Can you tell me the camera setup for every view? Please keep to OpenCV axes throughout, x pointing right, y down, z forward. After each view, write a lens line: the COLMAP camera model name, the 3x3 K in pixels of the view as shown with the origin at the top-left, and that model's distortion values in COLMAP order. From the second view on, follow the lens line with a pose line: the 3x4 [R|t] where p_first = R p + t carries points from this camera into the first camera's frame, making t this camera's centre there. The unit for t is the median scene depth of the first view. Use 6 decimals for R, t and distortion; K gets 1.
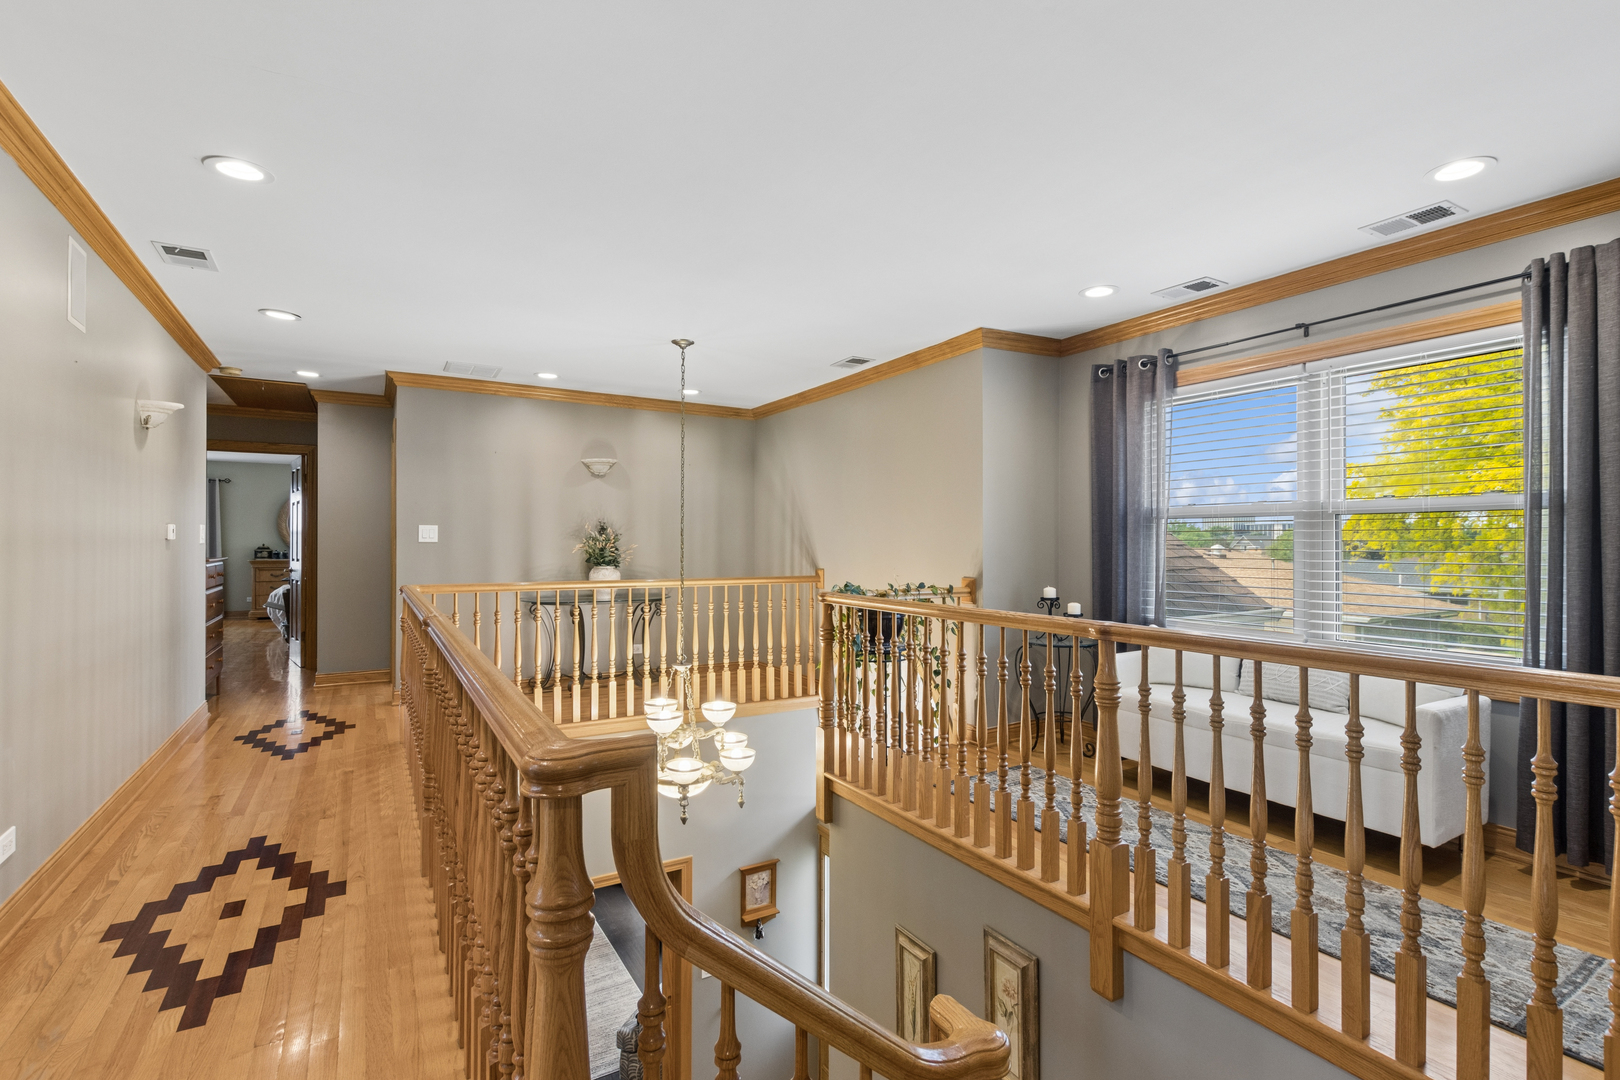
lens RADIAL K [[750.2, 0, 819.4], [0, 750.2, 548.9], [0, 0, 1]] dist [-0.000305, -0.000835]
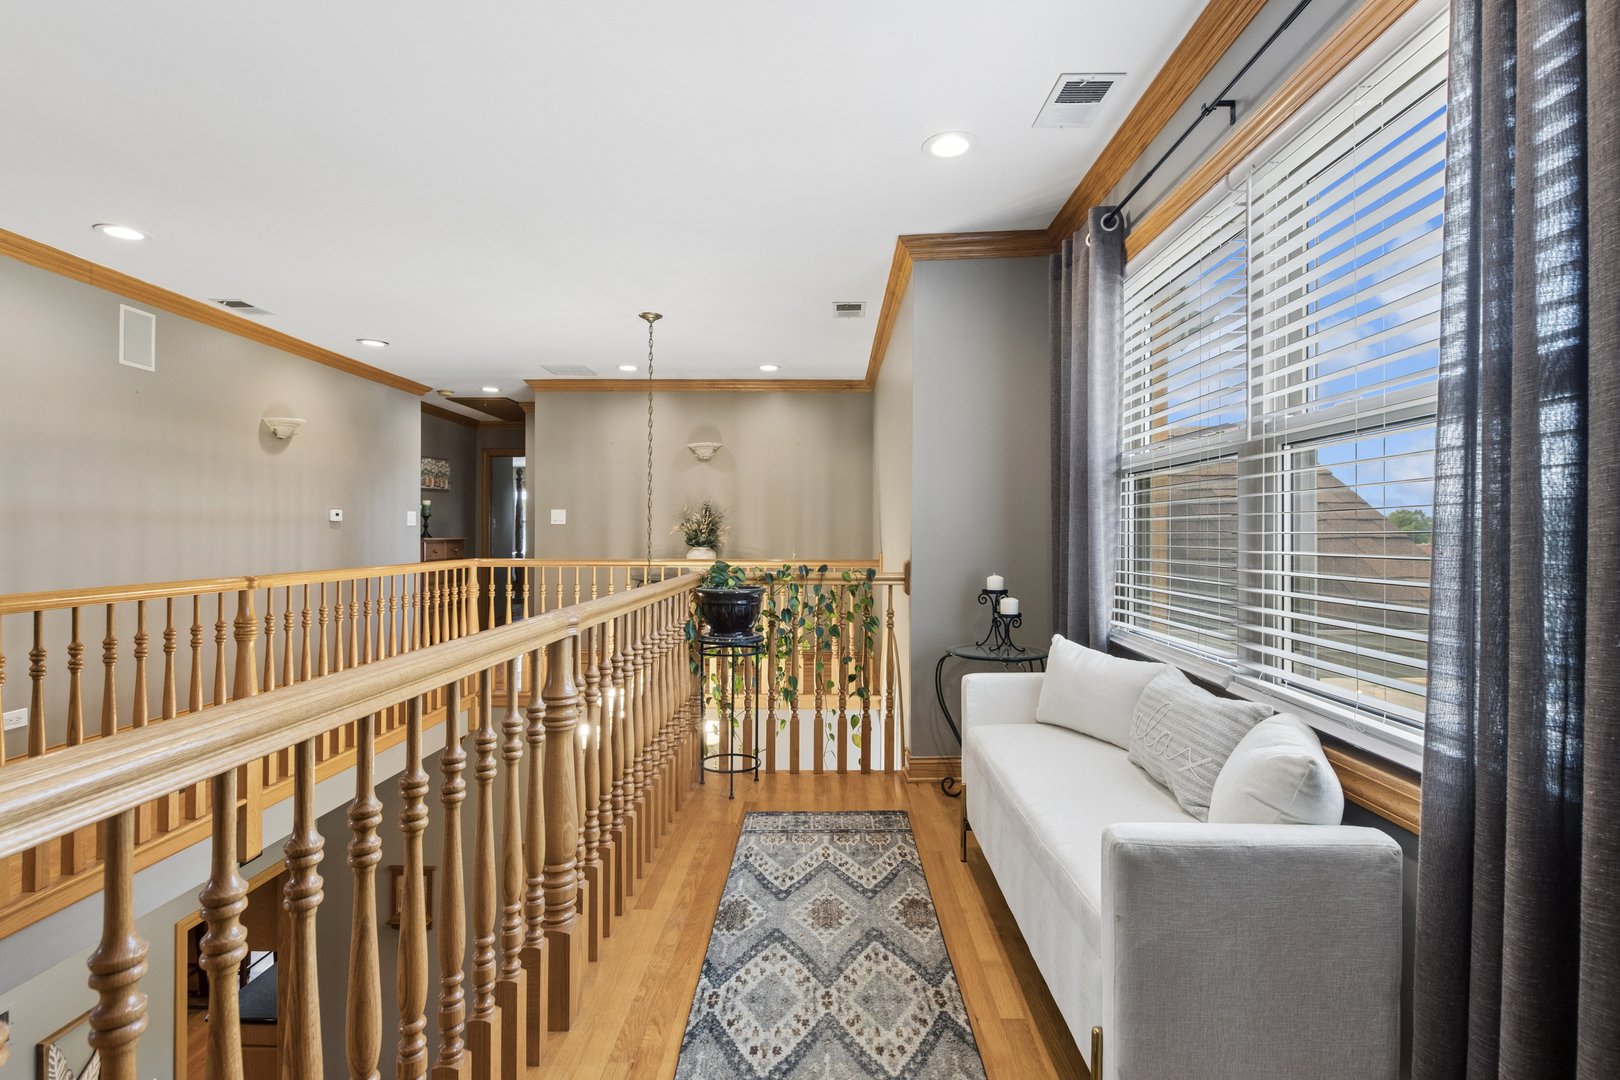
lens RADIAL K [[745.6, 0, 815.3], [0, 745.6, 542.3], [0, 0, 1]] dist [-0.001987, -0.000983]
pose [[0.839865, 0.007832, -0.542739, 0.446213], [-0.008492, 0.999963, 0.001289, 0.015766], [0.542729, 0.003526, 0.839900, 0.246064]]
